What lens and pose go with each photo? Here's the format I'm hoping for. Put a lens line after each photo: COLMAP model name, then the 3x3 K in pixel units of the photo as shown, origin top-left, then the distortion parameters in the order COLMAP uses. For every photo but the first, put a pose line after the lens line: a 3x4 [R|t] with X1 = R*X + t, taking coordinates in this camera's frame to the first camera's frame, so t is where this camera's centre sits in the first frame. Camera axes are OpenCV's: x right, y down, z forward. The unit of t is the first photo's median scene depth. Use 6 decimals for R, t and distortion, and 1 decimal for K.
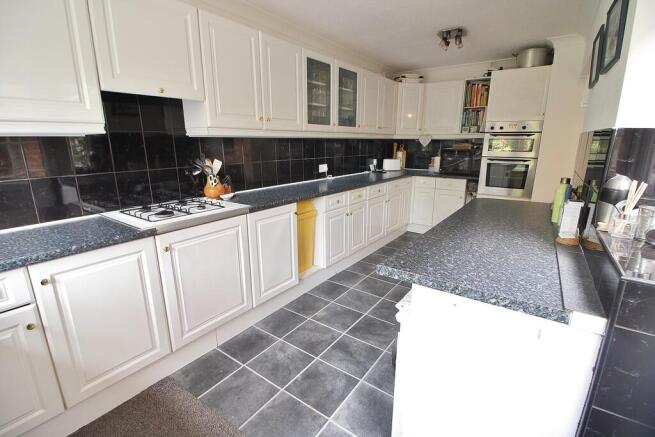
lens RADIAL K [[306.3, 0, 327.5], [0, 306.3, 218.5], [0, 0, 1]] dist [-0.003462, -0.000849]
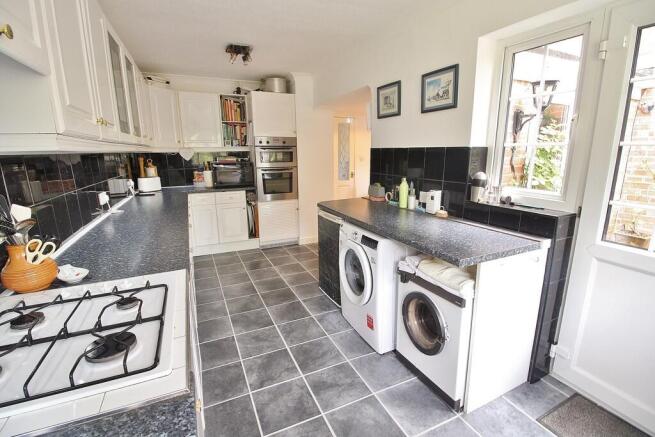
lens RADIAL K [[306.3, 0, 327.5], [0, 306.3, 218.5], [0, 0, 1]] dist [-0.003462, -0.000849]
pose [[0.487059, -0.193628, 0.851635, -0.358066], [0.223892, 0.970211, 0.092541, -0.077617], [-0.844184, 0.145601, 0.515901, 0.269717]]
